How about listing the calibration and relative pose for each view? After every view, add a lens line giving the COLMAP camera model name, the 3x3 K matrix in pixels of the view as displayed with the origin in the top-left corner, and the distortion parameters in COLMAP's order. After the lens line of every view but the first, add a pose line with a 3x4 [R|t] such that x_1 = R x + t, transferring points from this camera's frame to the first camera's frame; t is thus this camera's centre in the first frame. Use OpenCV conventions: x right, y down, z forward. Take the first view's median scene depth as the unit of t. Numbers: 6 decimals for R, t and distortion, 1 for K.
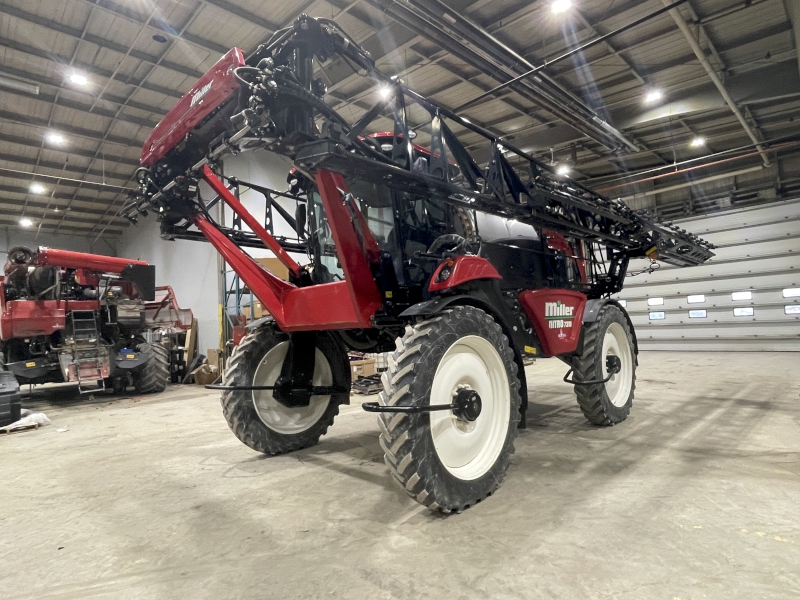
lens RADIAL K [[442.5, 0, 400.0], [0, 442.5, 300.0], [0, 0, 1]] dist [-0.004613, 0.000725]
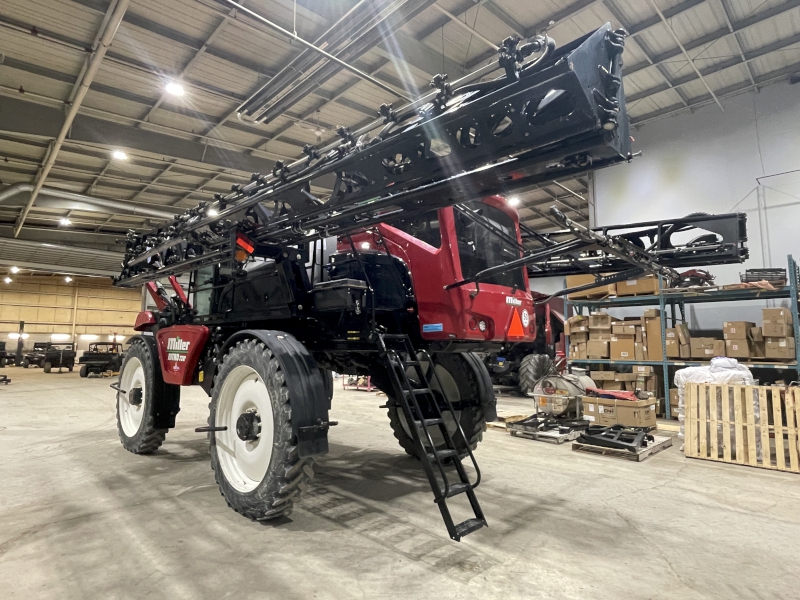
lens RADIAL K [[442.5, 0, 400.0], [0, 442.5, 300.0], [0, 0, 1]] dist [-0.004613, 0.000725]
pose [[0.004735, -0.057047, -0.998360, 1.470453], [0.051750, 0.997048, -0.056727, 0.002798], [0.998649, -0.051397, 0.007673, 1.547824]]
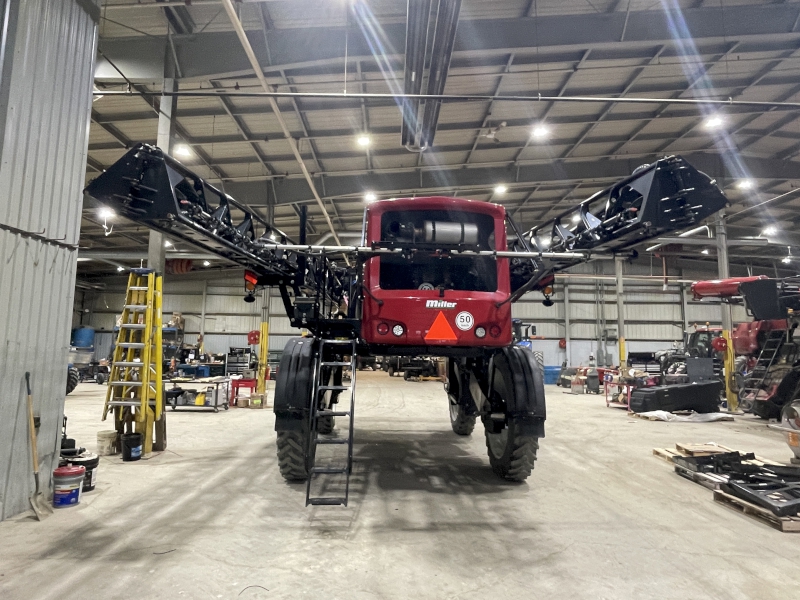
lens RADIAL K [[494.5, 0, 400.0], [0, 494.5, 300.0], [0, 0, 1]] dist [-0.001249, -0.002313]
pose [[-0.684529, -0.041038, -0.727829, 1.408380], [0.059703, 0.991904, -0.112080, 0.034742], [0.726536, -0.120176, -0.676537, 1.990484]]
